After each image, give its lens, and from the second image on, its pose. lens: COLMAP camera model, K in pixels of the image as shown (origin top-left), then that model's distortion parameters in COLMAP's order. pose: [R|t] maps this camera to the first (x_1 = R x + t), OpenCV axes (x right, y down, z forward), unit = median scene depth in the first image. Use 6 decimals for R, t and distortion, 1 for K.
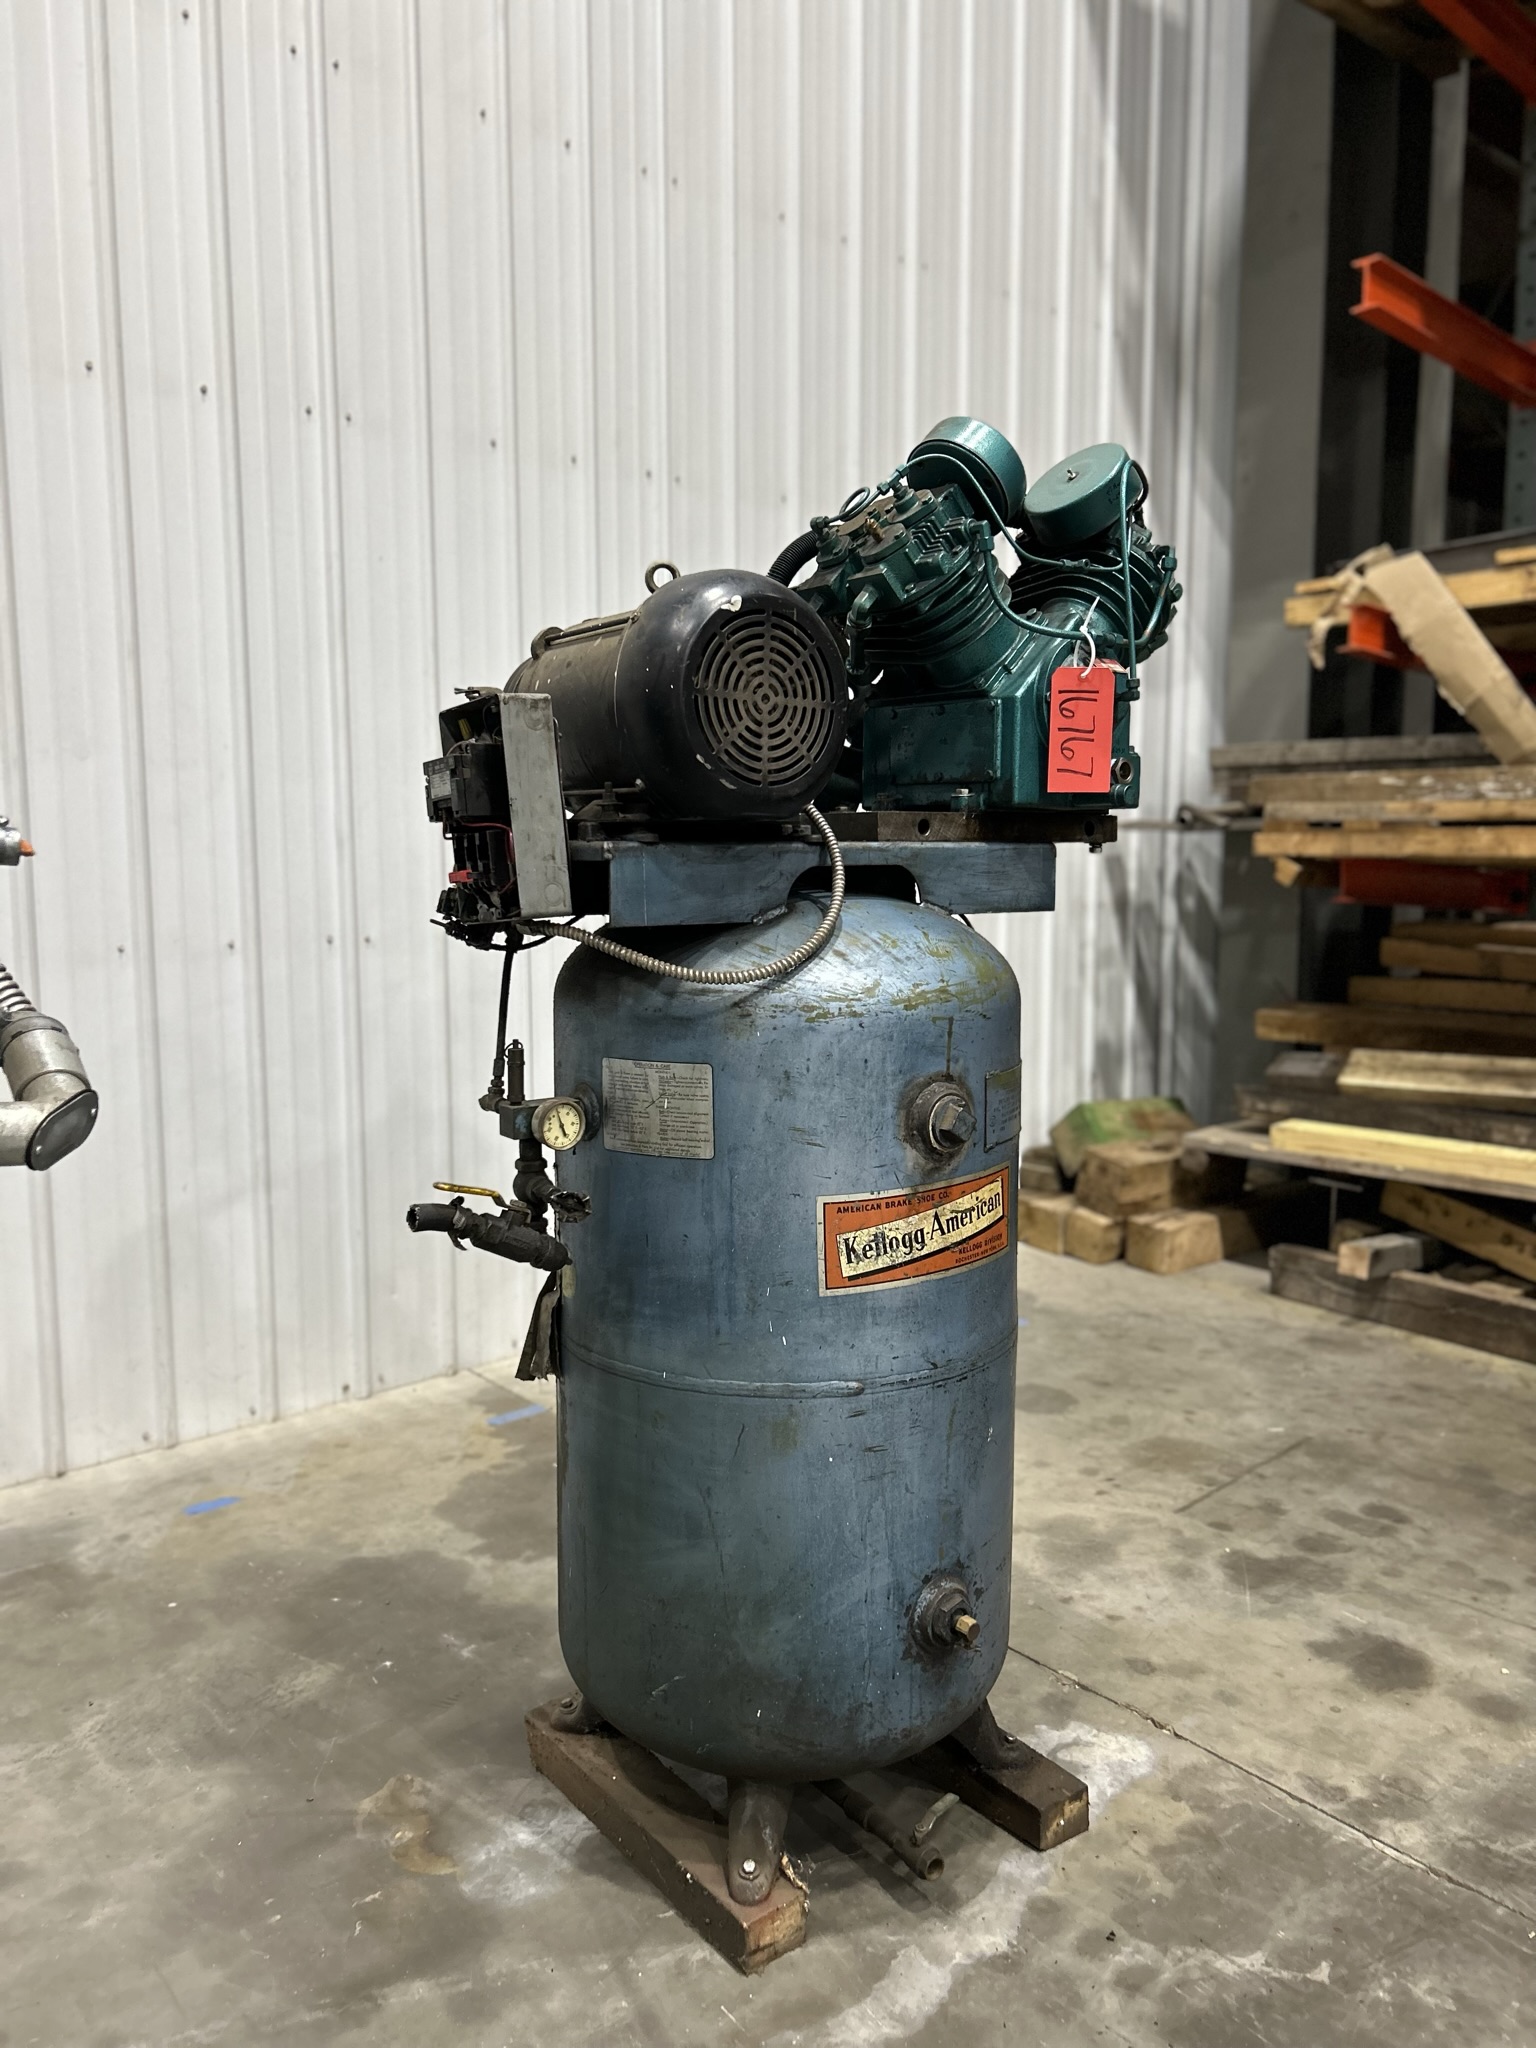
lens RADIAL K [[1544.0, 0, 772.4], [0, 1544.0, 1023.9], [0, 0, 1]] dist [0.042183, -0.045893]
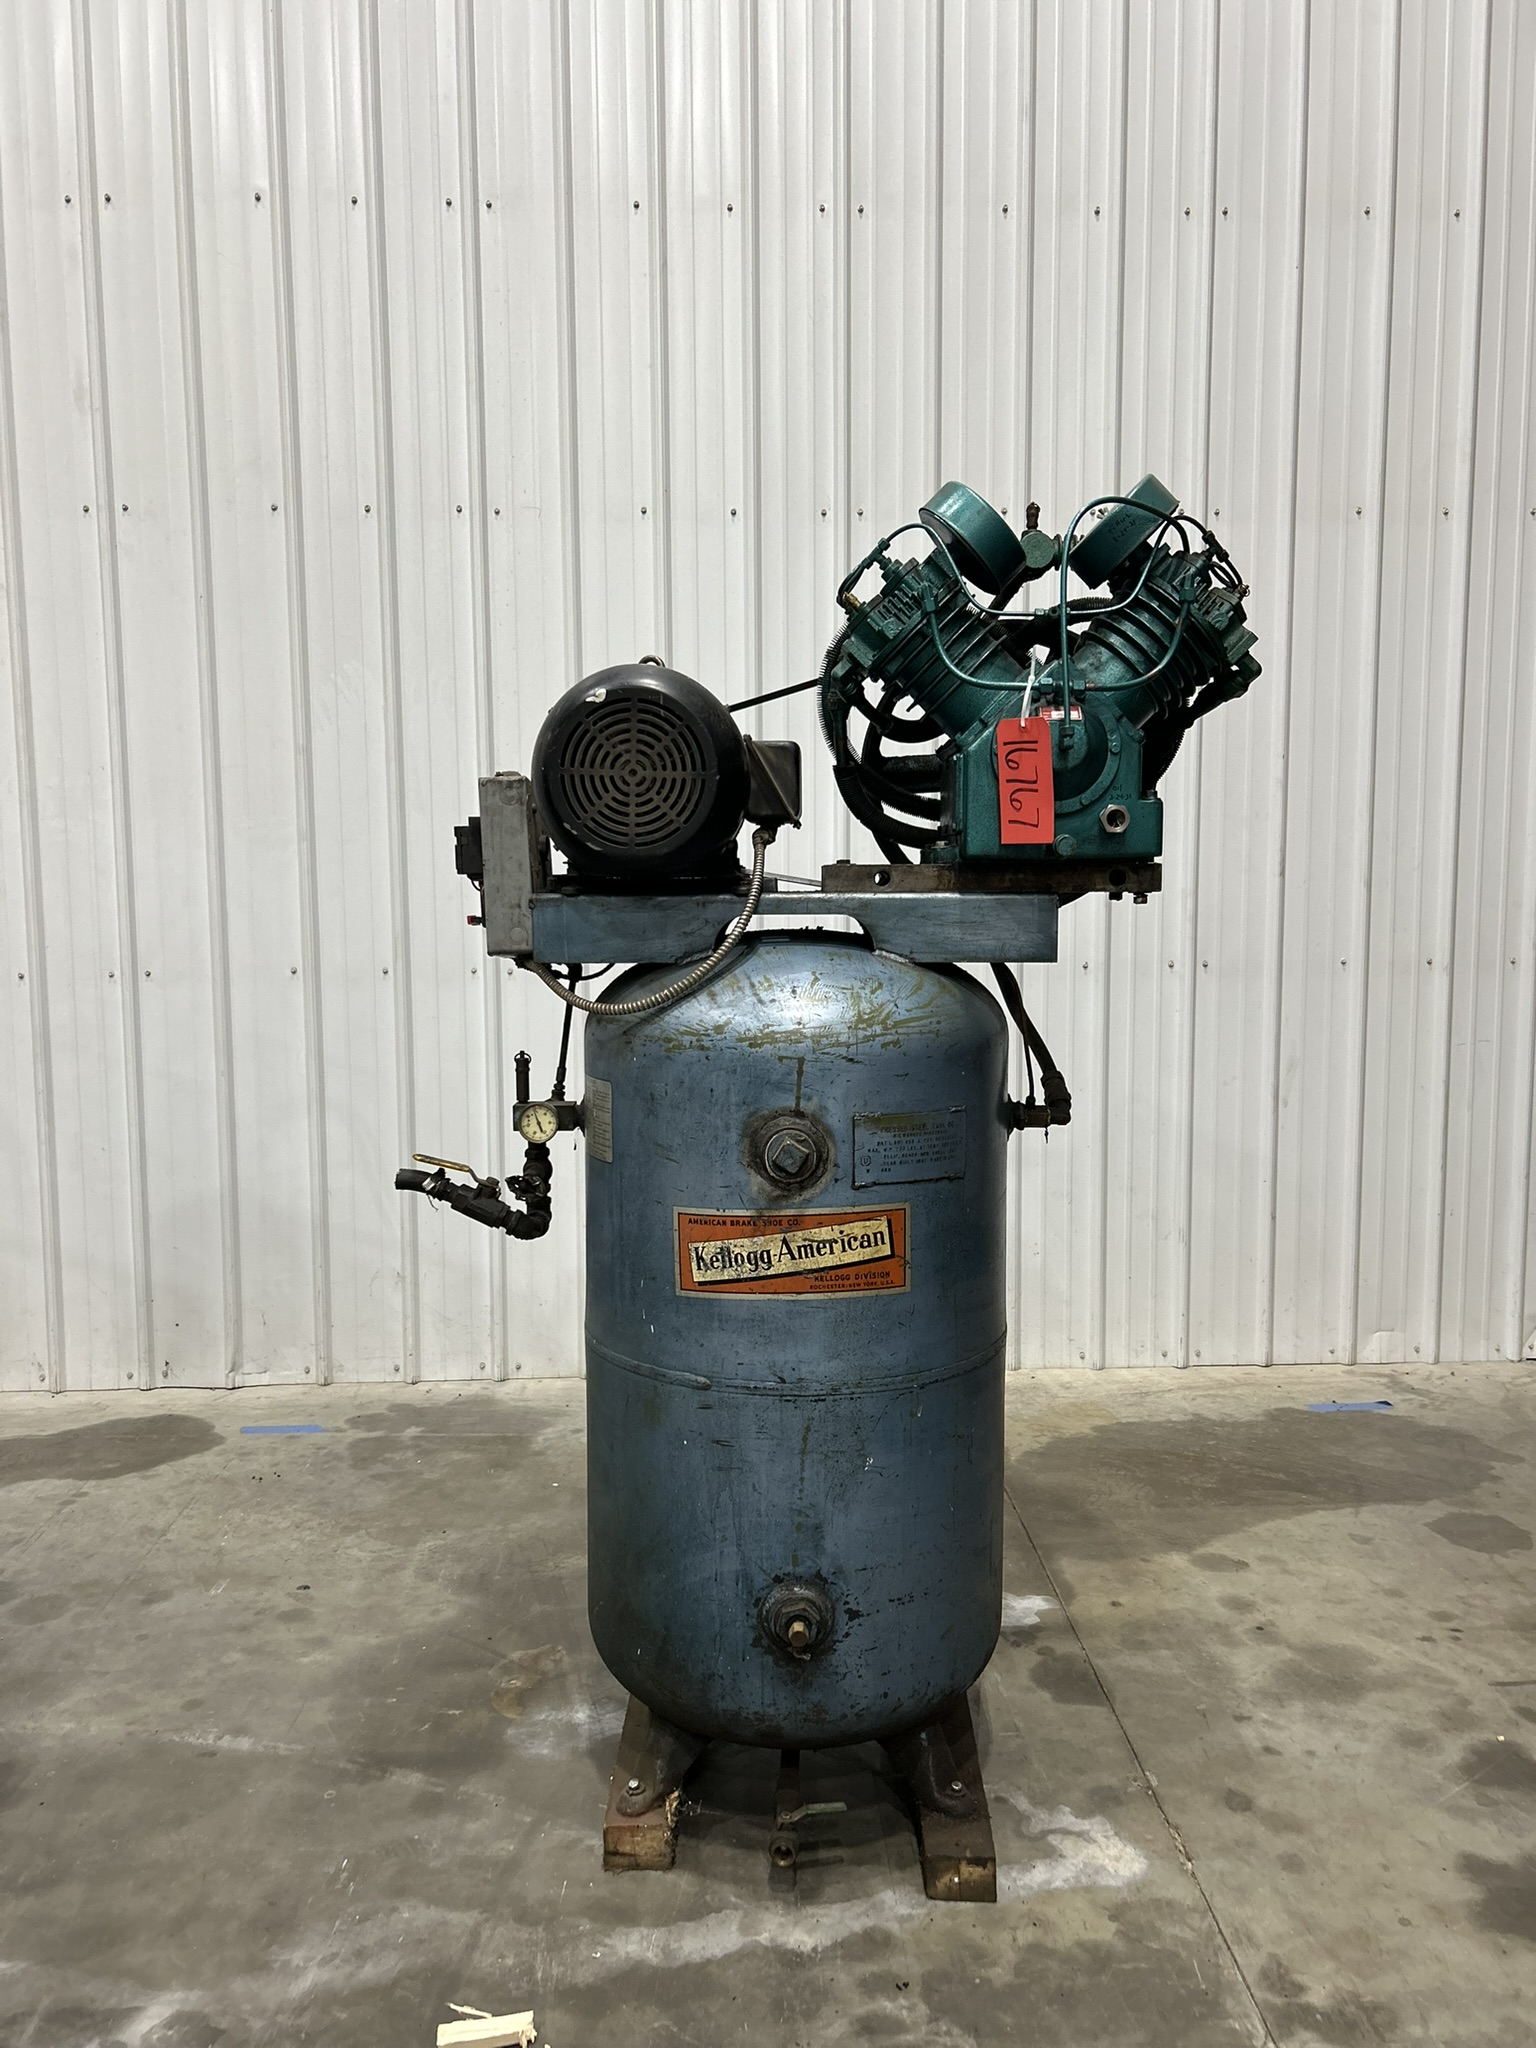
lens RADIAL K [[1544.0, 0, 763.5], [0, 1544.0, 1022.5], [0, 0, 1]] dist [0.042183, -0.045893]
pose [[0.784902, 0.056947, -0.616998, 0.686476], [-0.068200, 0.997657, 0.005321, -0.029612], [0.615856, 0.037902, 0.786947, 0.125511]]
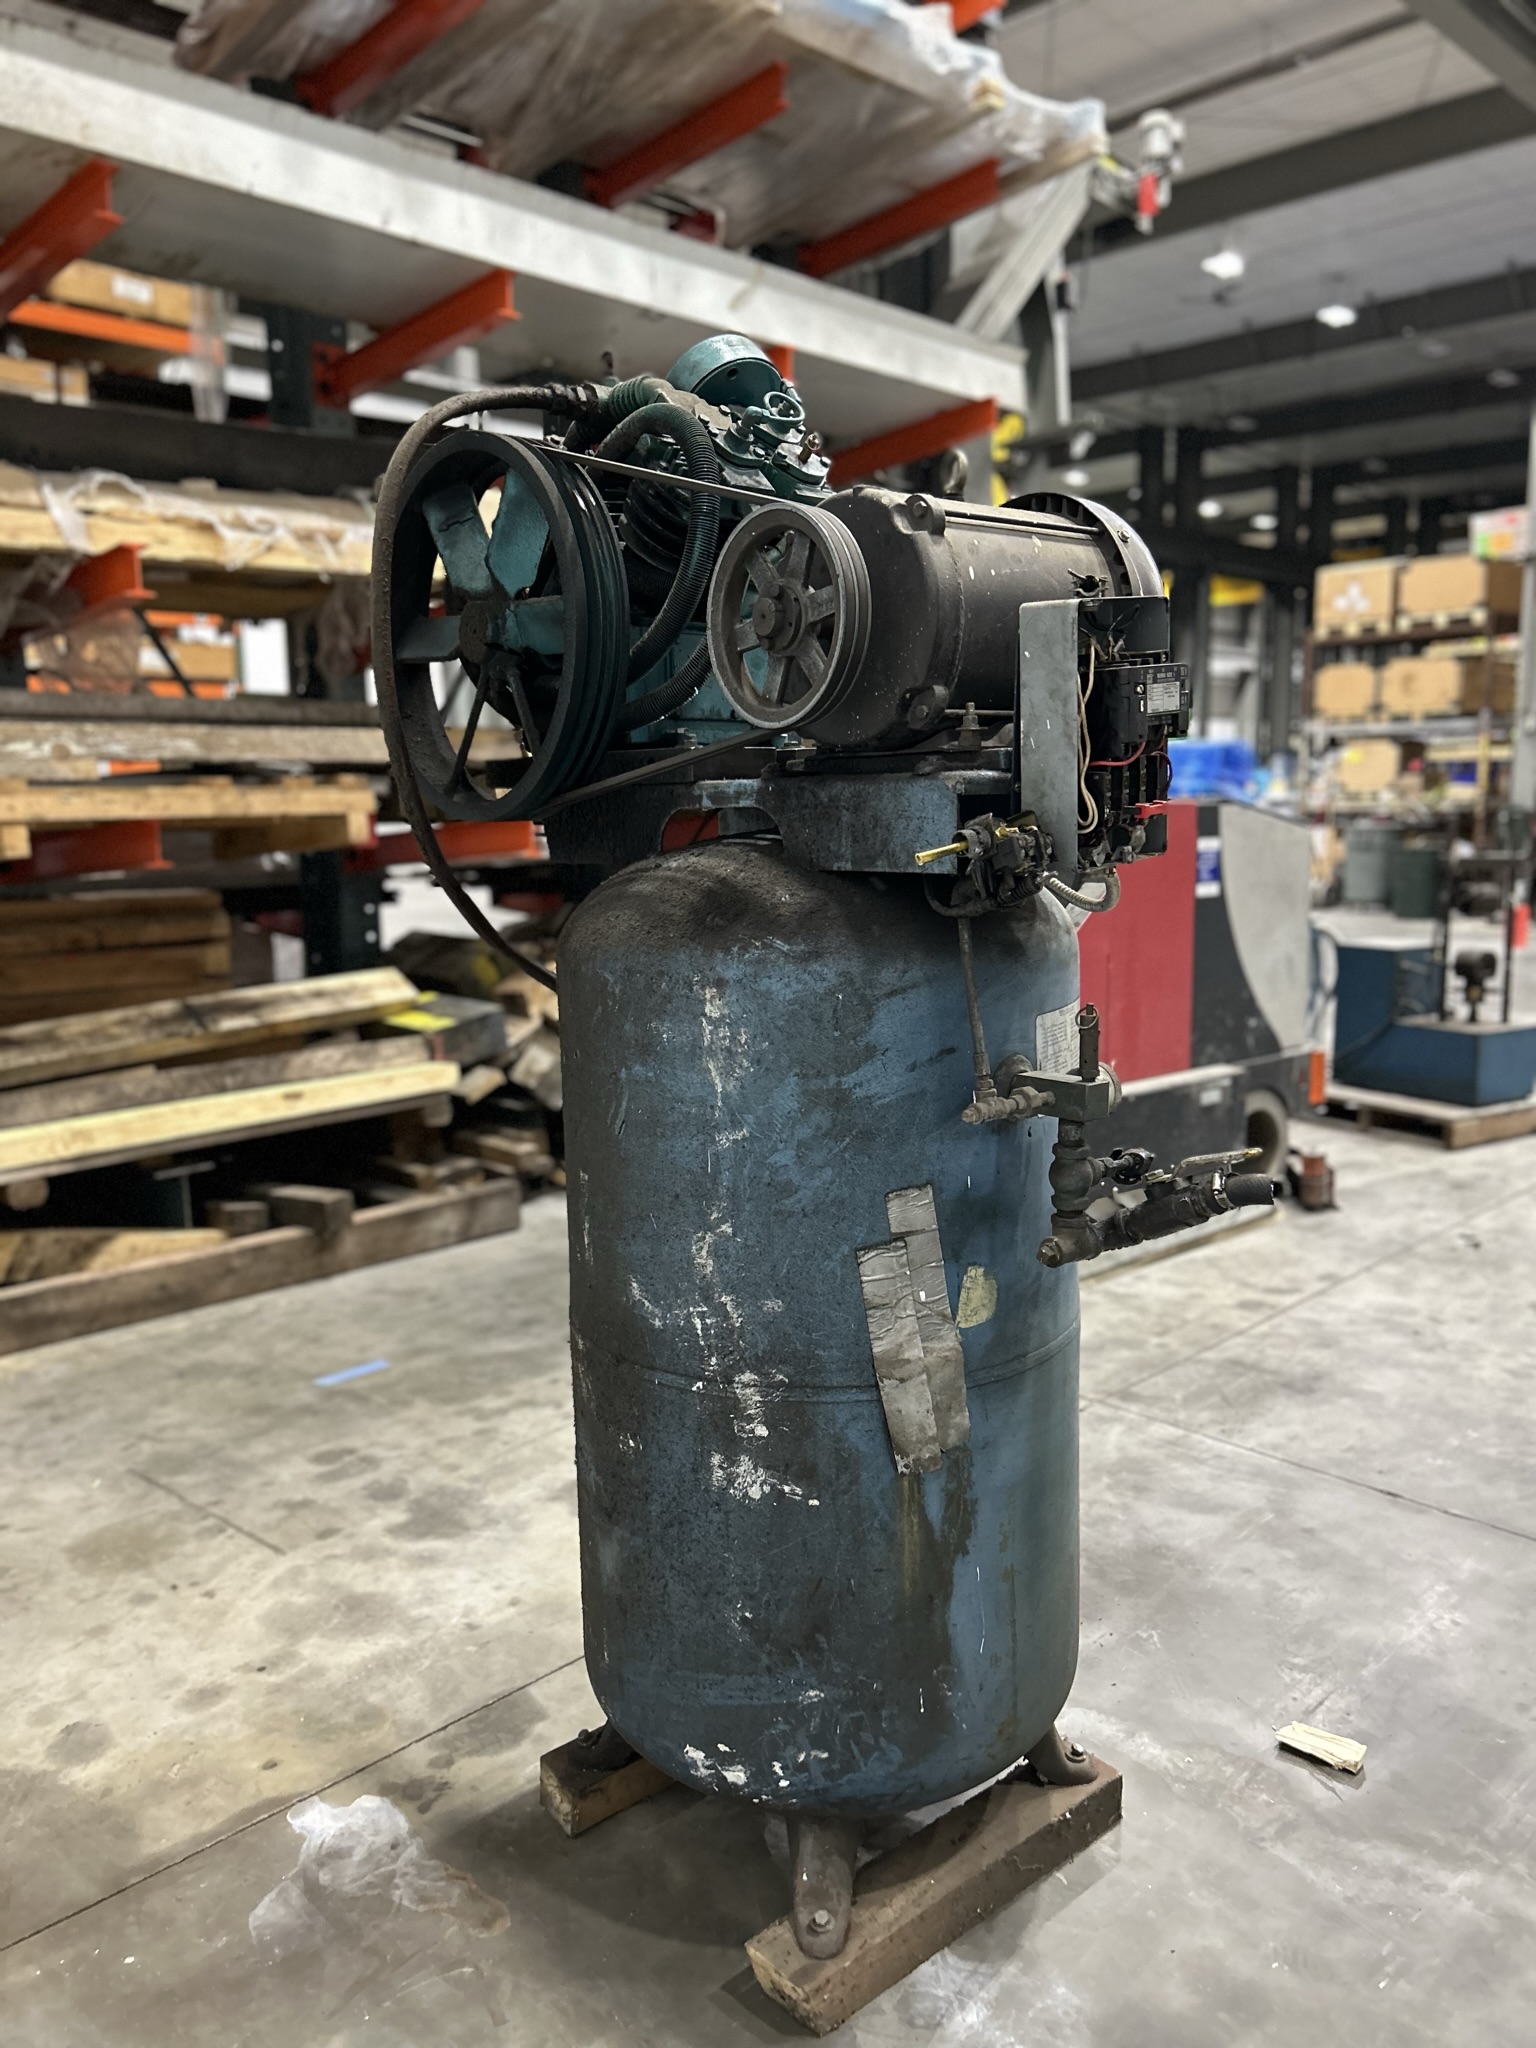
lens RADIAL K [[1544.0, 0, 762.2], [0, 1544.0, 1020.2], [0, 0, 1]] dist [0.042183, -0.045893]
pose [[-0.070330, -0.139921, 0.987662, -0.907954], [0.137896, 0.979244, 0.148548, -0.120738], [-0.987947, 0.146642, -0.049576, 1.111111]]
